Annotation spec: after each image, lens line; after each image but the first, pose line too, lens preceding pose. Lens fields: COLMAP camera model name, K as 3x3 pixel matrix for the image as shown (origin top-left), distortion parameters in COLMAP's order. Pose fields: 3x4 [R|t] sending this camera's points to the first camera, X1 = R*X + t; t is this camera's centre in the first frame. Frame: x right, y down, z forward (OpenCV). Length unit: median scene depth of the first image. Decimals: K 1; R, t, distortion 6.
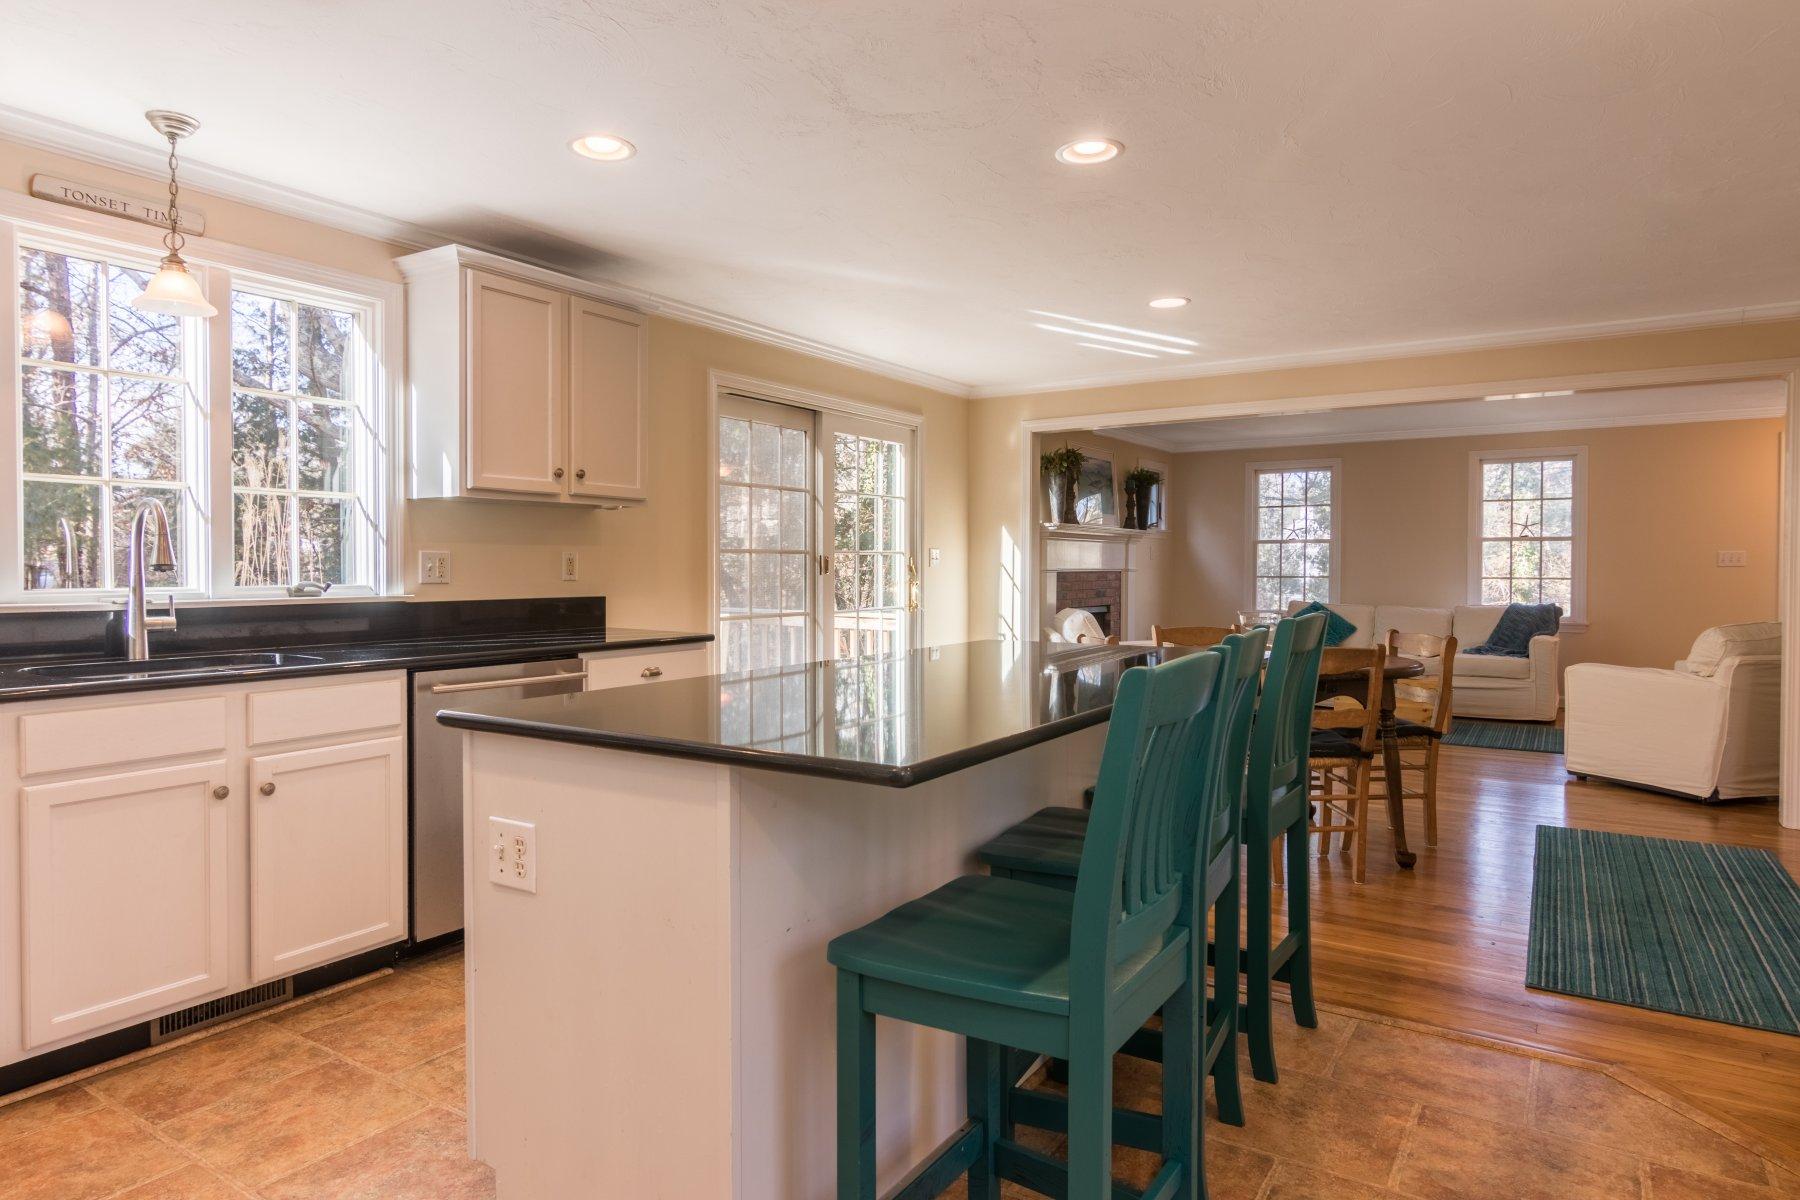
lens RADIAL K [[1080.8, 0, 858.8], [0, 1080.8, 591.4], [0, 0, 1]] dist [0.003597, 0.000238]
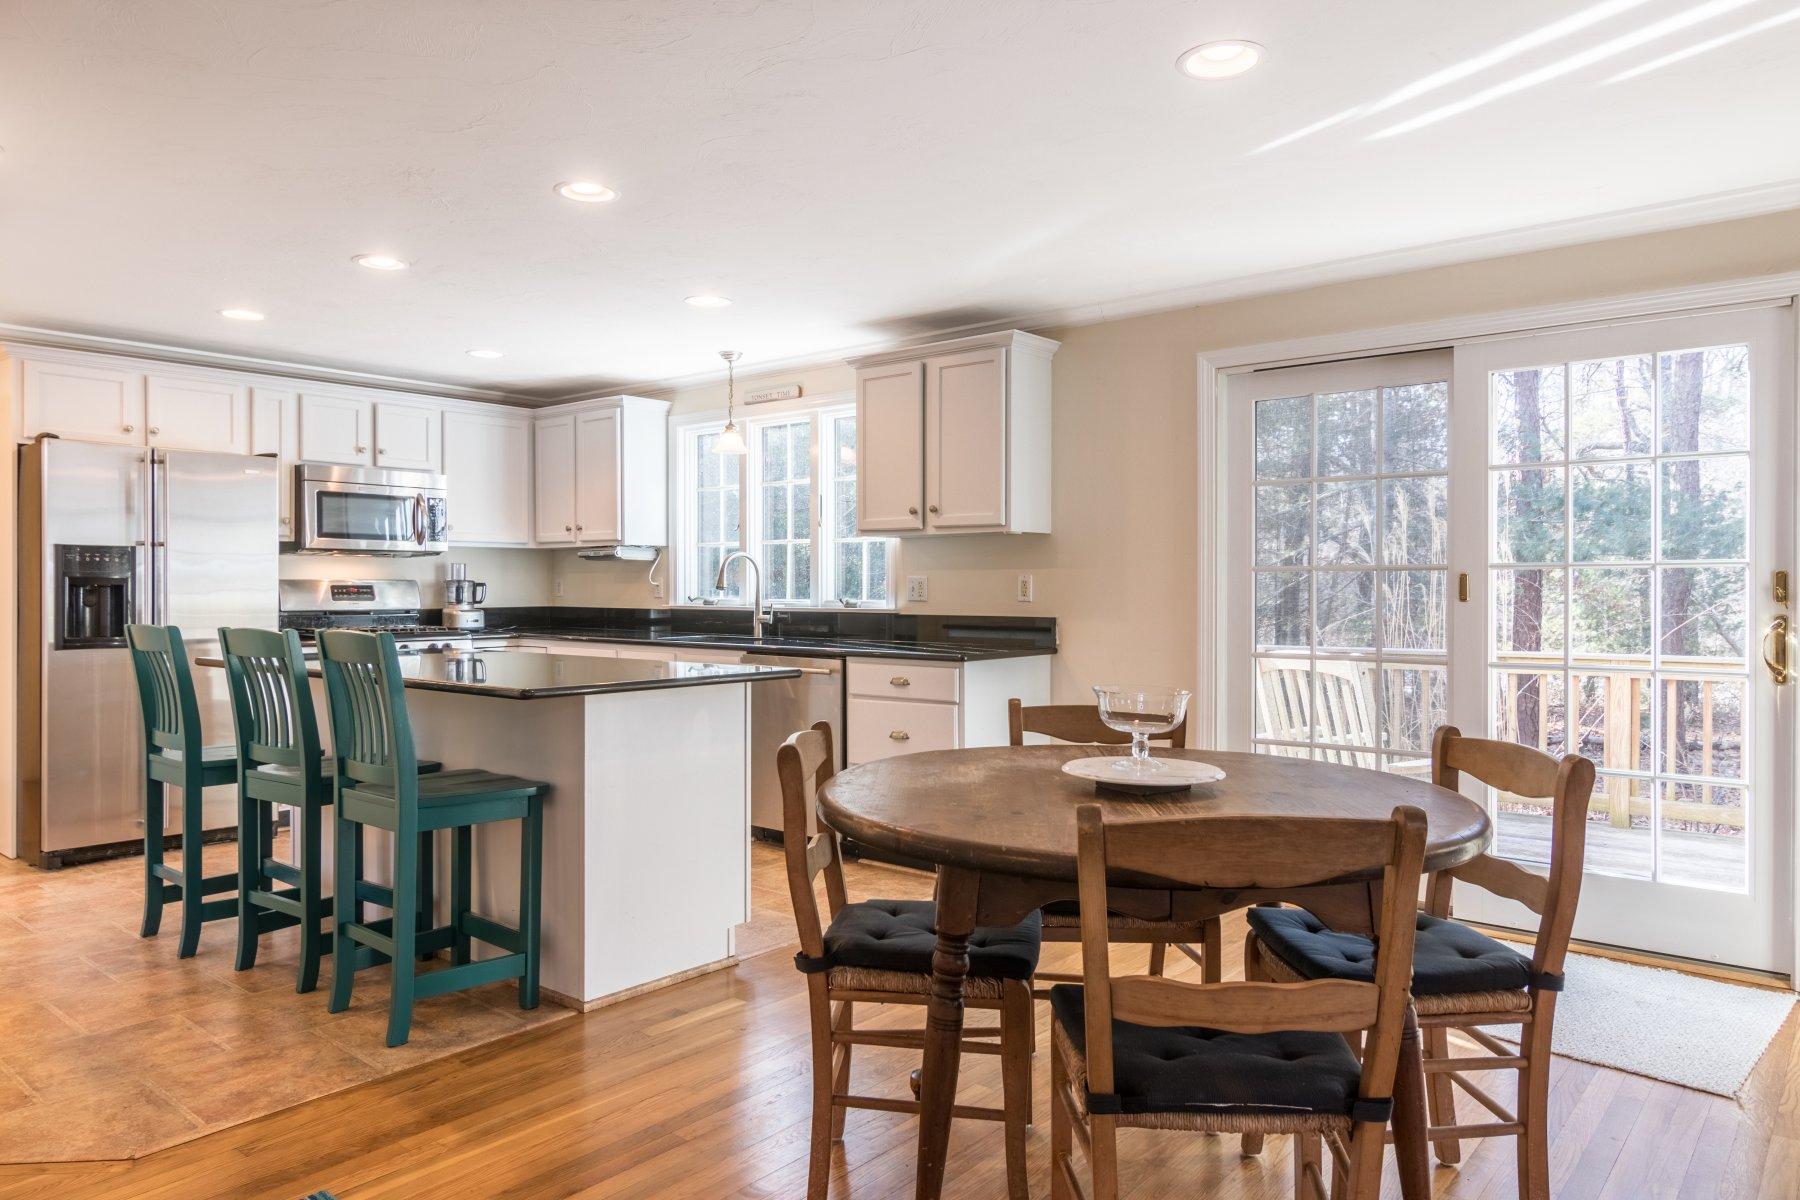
lens RADIAL K [[1197.3, 0, 897.7], [0, 1197.3, 595.3], [0, 0, 1]] dist [-0.000358, 0.004528]
pose [[-0.111002, 0.006046, -0.993802, 1.349608], [-0.025478, 0.999636, 0.008927, -0.034231], [0.993494, 0.026311, -0.110807, 1.451594]]
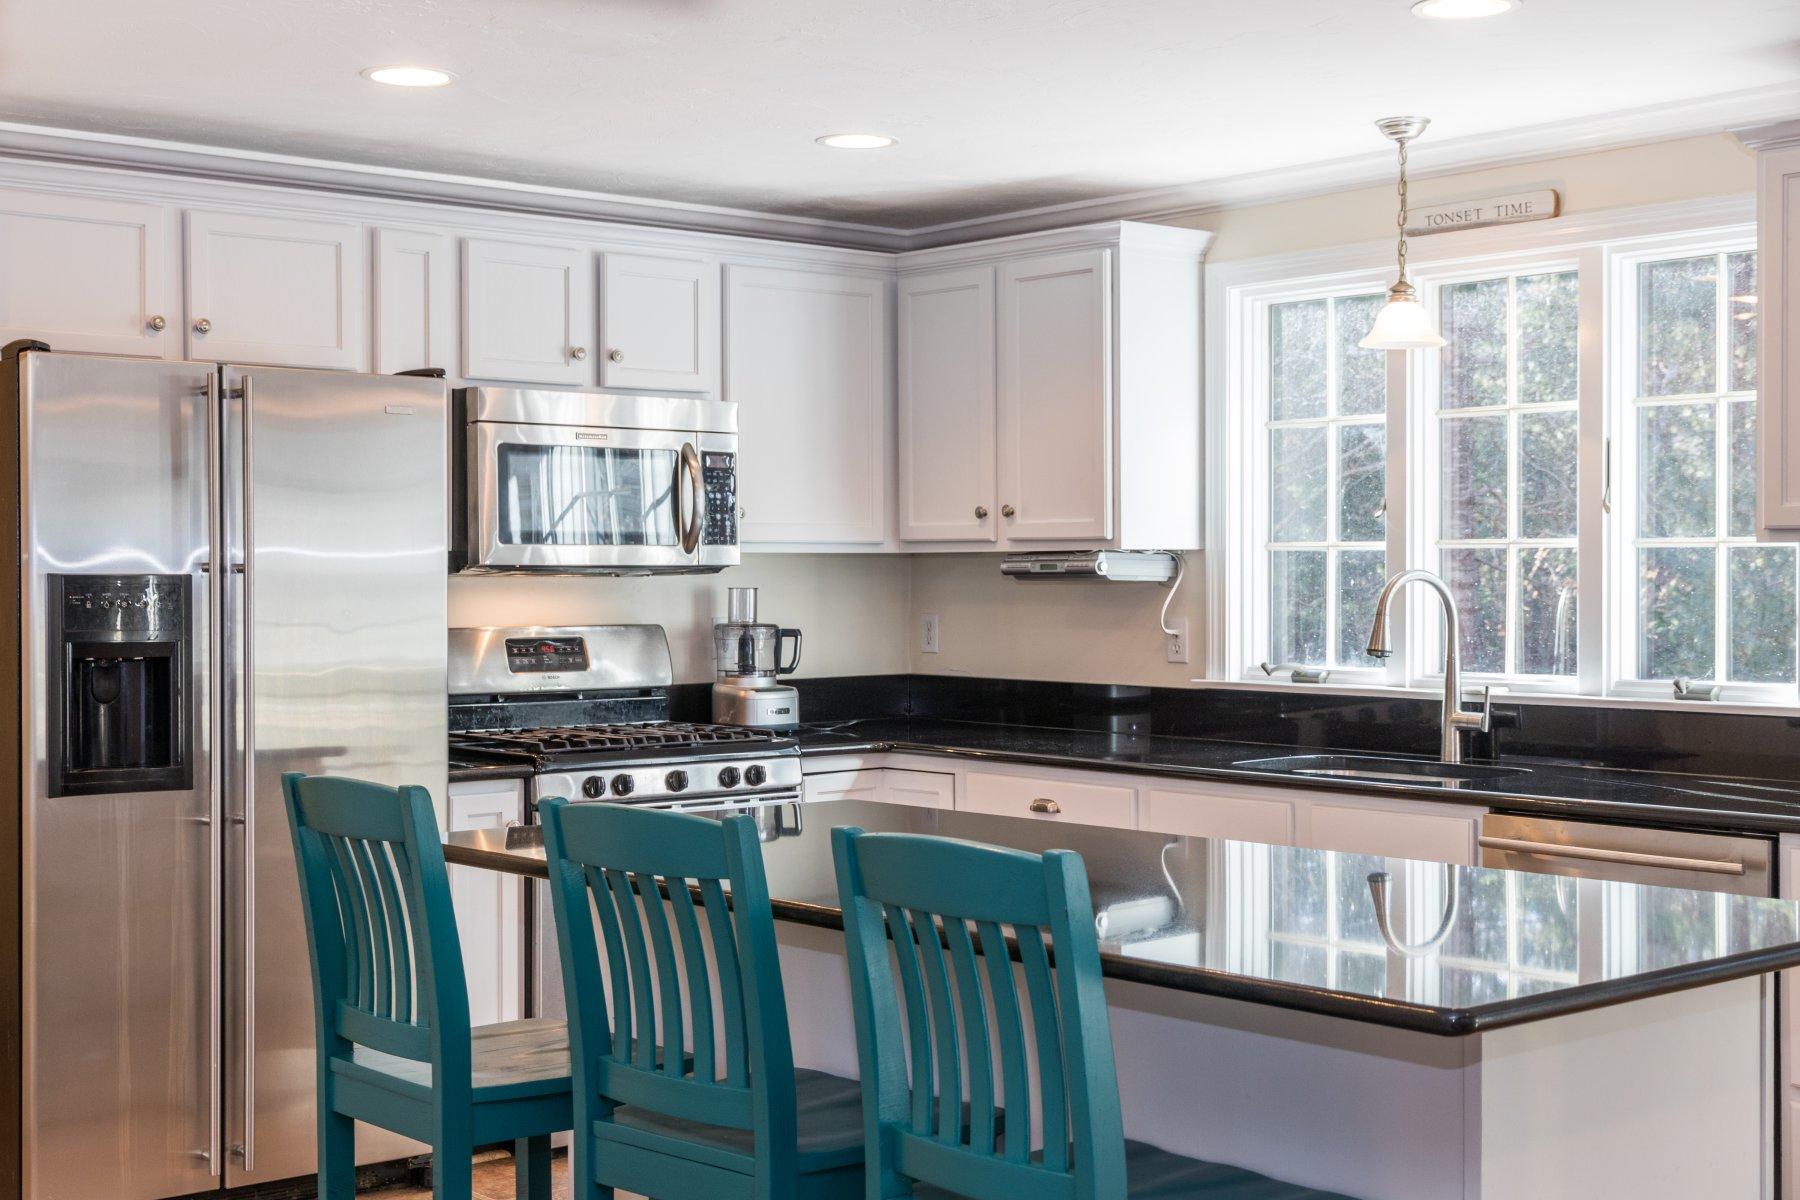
lens RADIAL K [[2395.1, 0, 900.4], [0, 2395.1, 602.0], [0, 0, 1]] dist [0.004830, 0.000000]
pose [[-0.263059, 0.012275, -0.964702, 1.201141], [-0.021695, 0.999591, 0.018634, -0.083604], [0.964536, 0.025831, -0.262685, 1.060585]]
